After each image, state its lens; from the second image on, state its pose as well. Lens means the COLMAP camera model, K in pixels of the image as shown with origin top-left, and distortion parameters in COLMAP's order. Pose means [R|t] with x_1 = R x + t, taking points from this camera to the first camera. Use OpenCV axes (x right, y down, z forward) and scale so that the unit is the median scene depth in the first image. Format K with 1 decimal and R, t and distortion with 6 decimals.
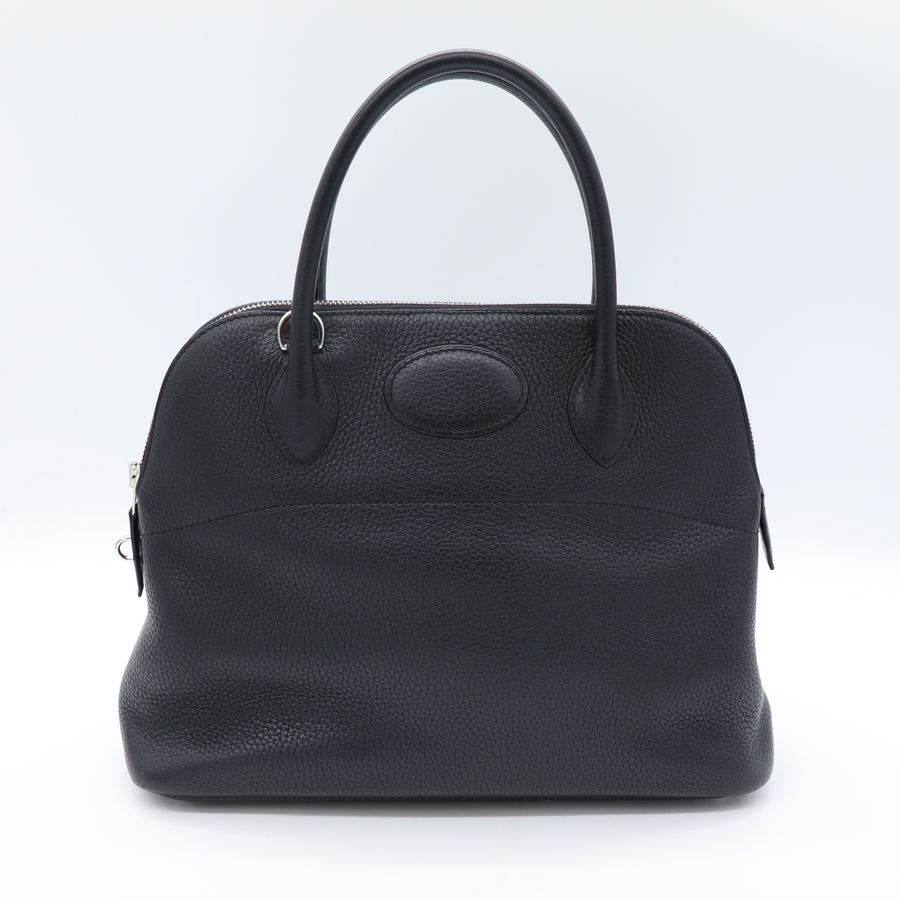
lens RADIAL K [[1285.6, 0, 448.7], [0, 1285.6, 445.0], [0, 0, 1]] dist [-0.037252, 0.000000]
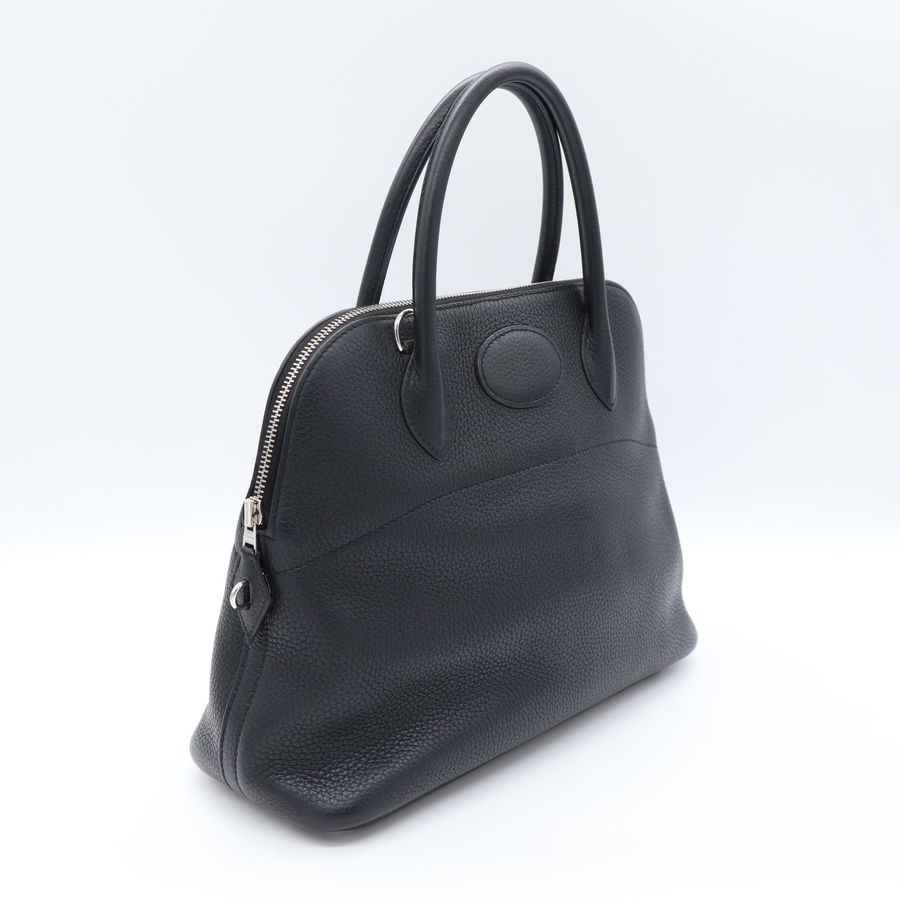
lens RADIAL K [[1285.6, 0, 441.8], [0, 1285.6, 452.2], [0, 0, 1]] dist [-0.037252, 0.000000]
pose [[0.704927, -0.189011, 0.683632, -0.813427], [0.194443, 0.978412, 0.070012, -0.060254], [-0.682107, 0.083574, 0.726461, 0.239698]]
